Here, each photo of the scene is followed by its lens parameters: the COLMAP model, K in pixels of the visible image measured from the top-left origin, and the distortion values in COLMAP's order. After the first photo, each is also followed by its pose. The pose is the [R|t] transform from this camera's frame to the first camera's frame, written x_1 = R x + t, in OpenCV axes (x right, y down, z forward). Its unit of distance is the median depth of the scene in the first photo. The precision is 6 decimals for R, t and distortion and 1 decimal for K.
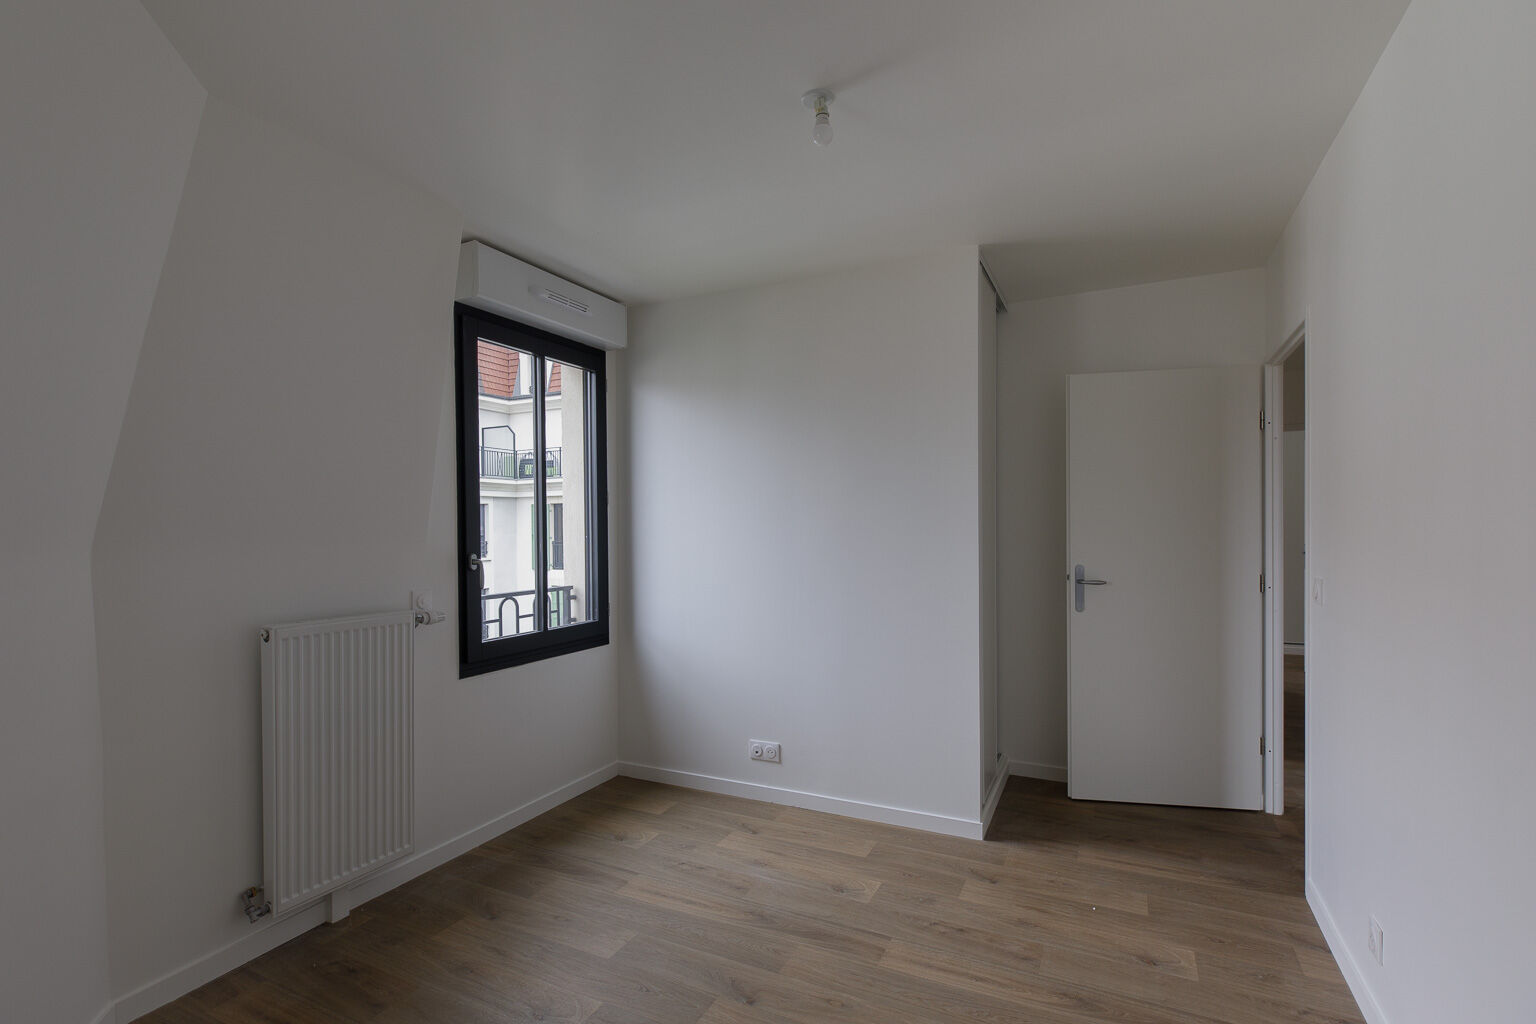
lens RADIAL K [[732.1, 0, 773.4], [0, 732.1, 530.6], [0, 0, 1]] dist [0.000008, -0.000010]
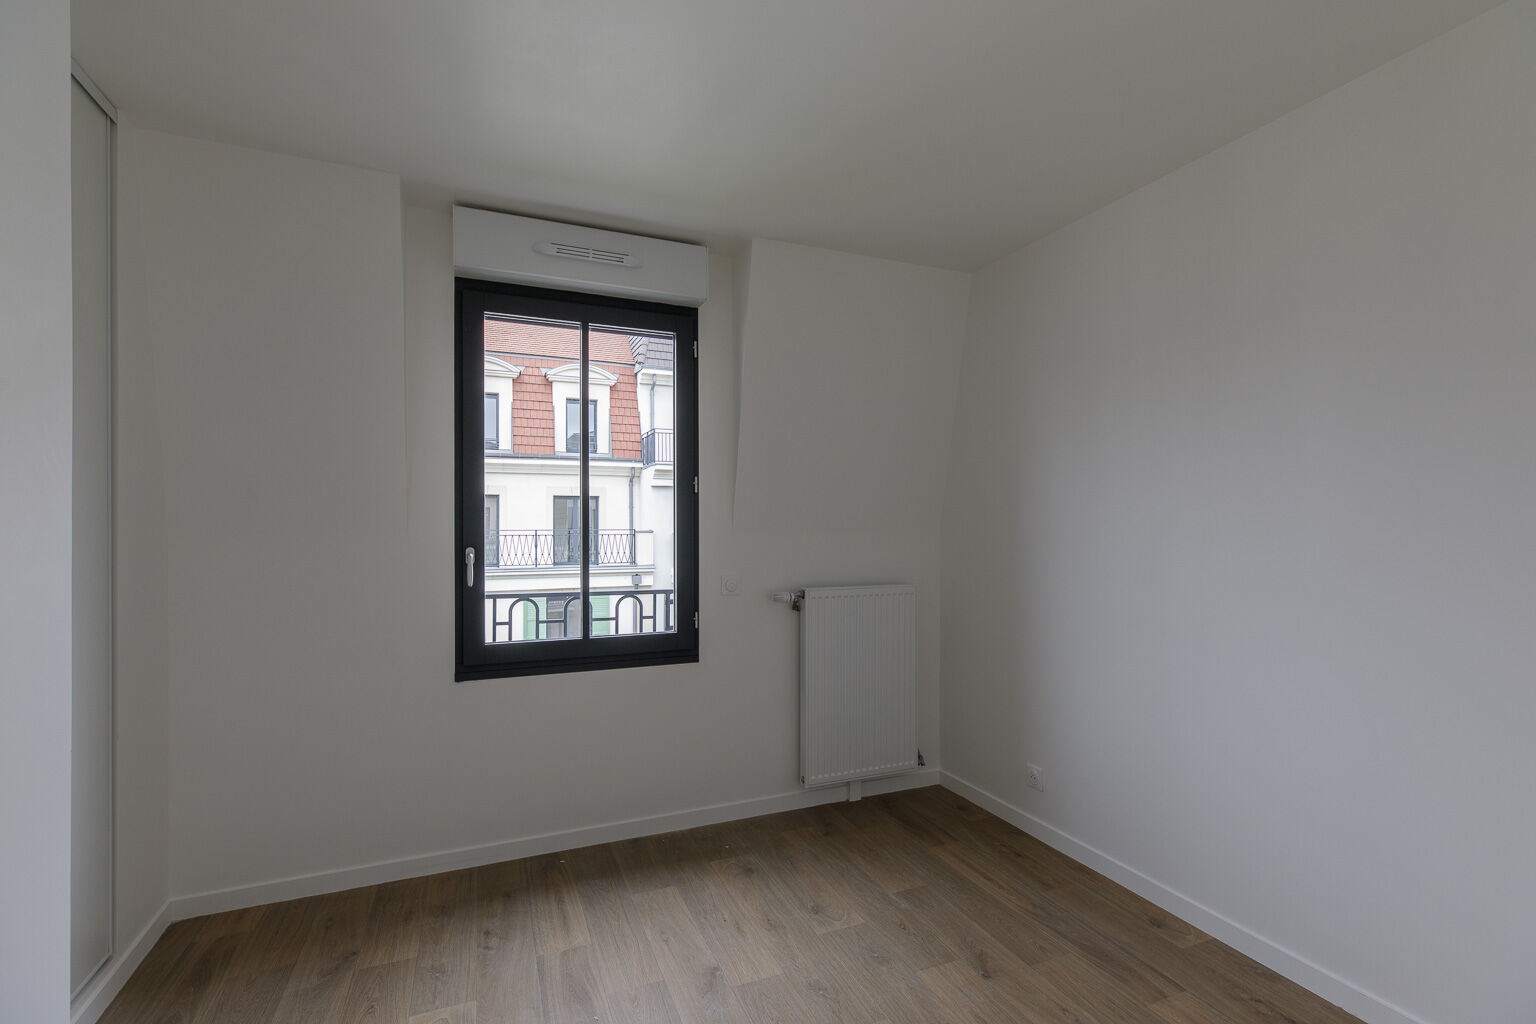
lens RADIAL K [[686.8, 0, 768.0], [0, 686.8, 512.0], [0, 0, 1]] dist [0.006223, 0.000238]
pose [[0.744558, 0.003424, -0.667550, 0.435416], [-0.012585, 0.999881, -0.008908, -0.010476], [0.667440, 0.015034, 0.744512, 0.597549]]
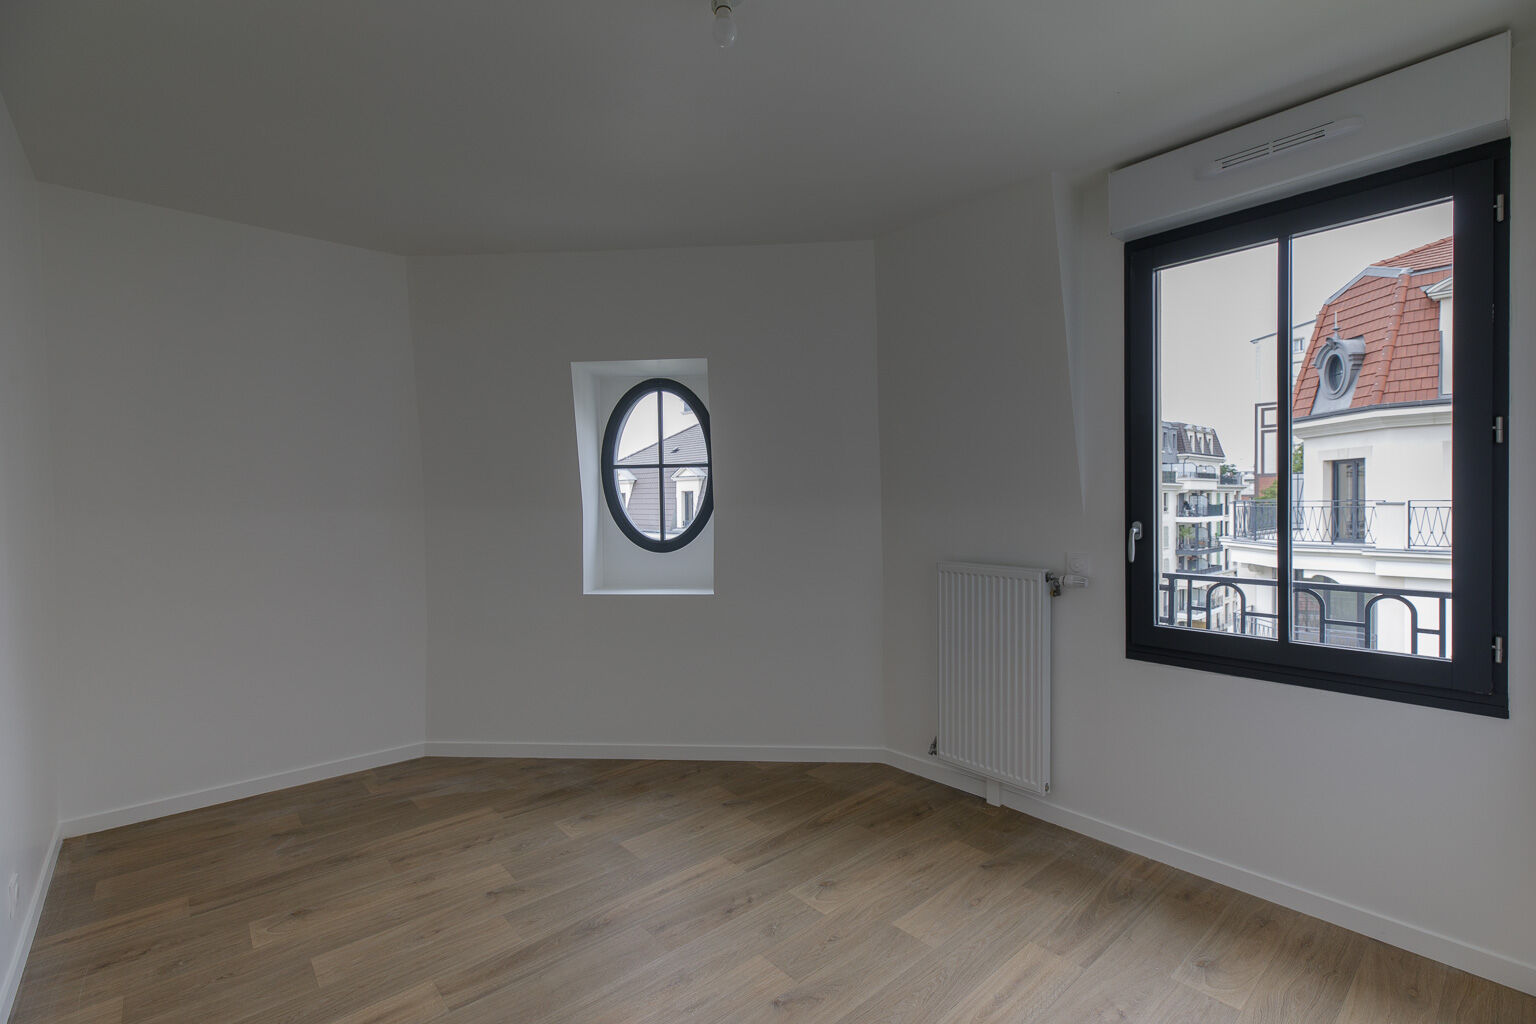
lens RADIAL K [[674.8, 0, 768.0], [0, 674.8, 512.0], [0, 0, 1]] dist [0.001068, 0.000278]
pose [[-0.390234, 0.033793, -0.920095, 0.501081], [0.013098, 0.999429, 0.031151, -0.012240], [0.920622, 0.000105, -0.390454, 0.890391]]
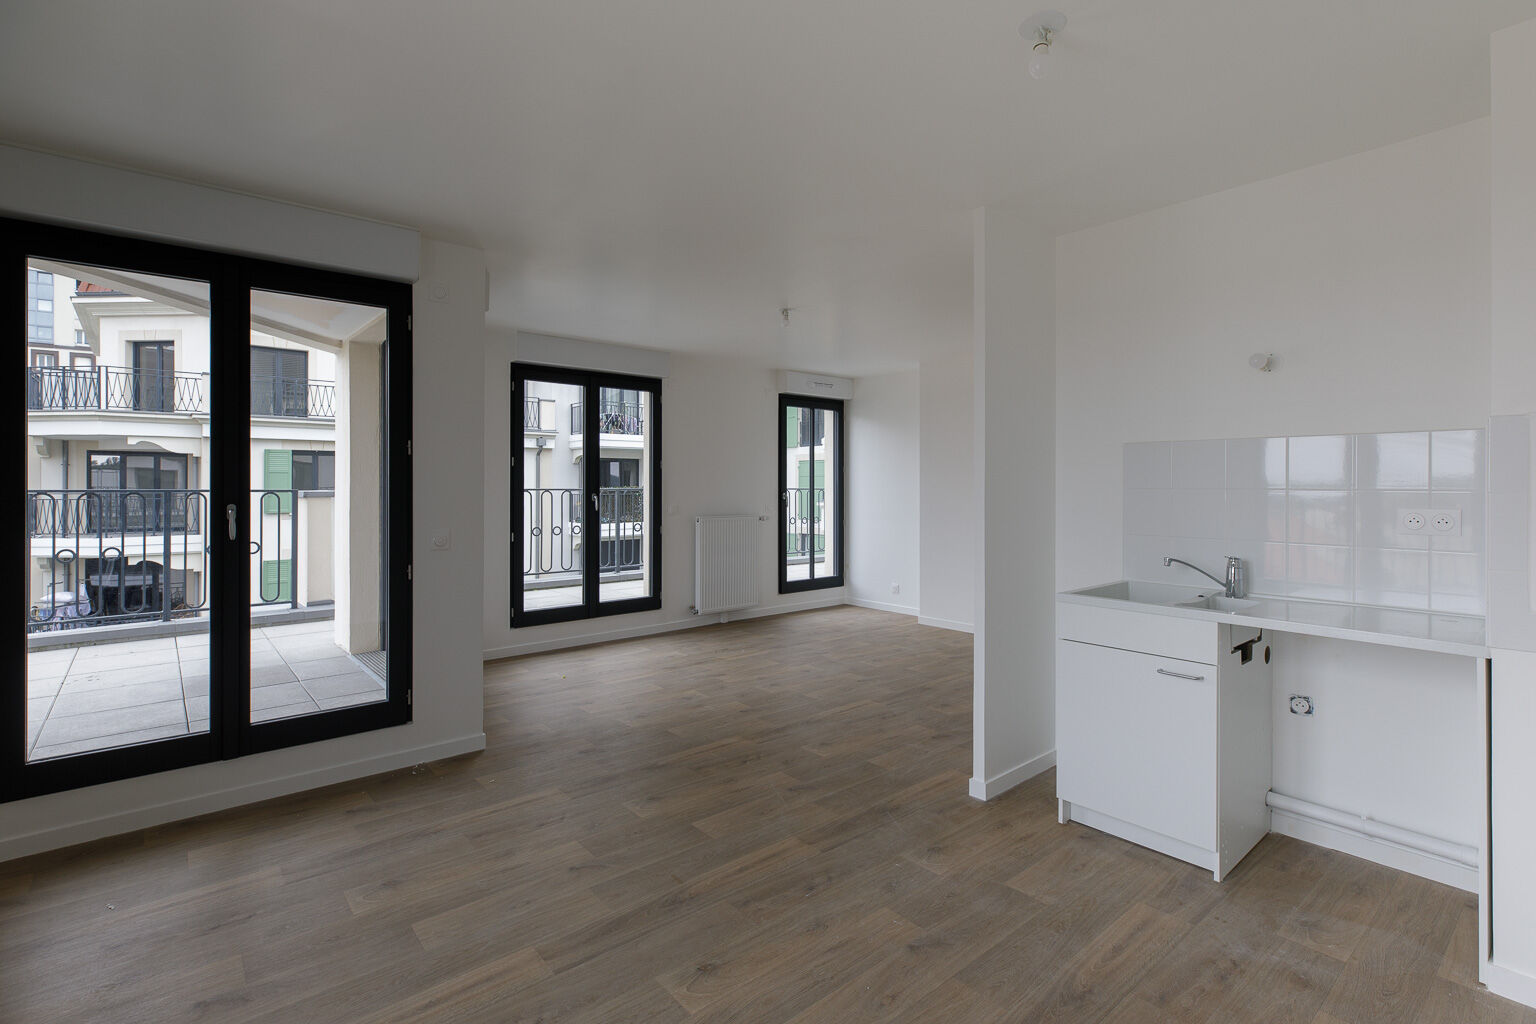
lens RADIAL K [[712.8, 0, 775.5], [0, 712.8, 488.7], [0, 0, 1]] dist [0.000802, 0.000276]
pose [[-0.405196, 0.020225, -0.914006, 0.519980], [0.006650, 0.999794, 0.019175, -0.012092], [0.914206, 0.001691, -0.405247, 0.880182]]
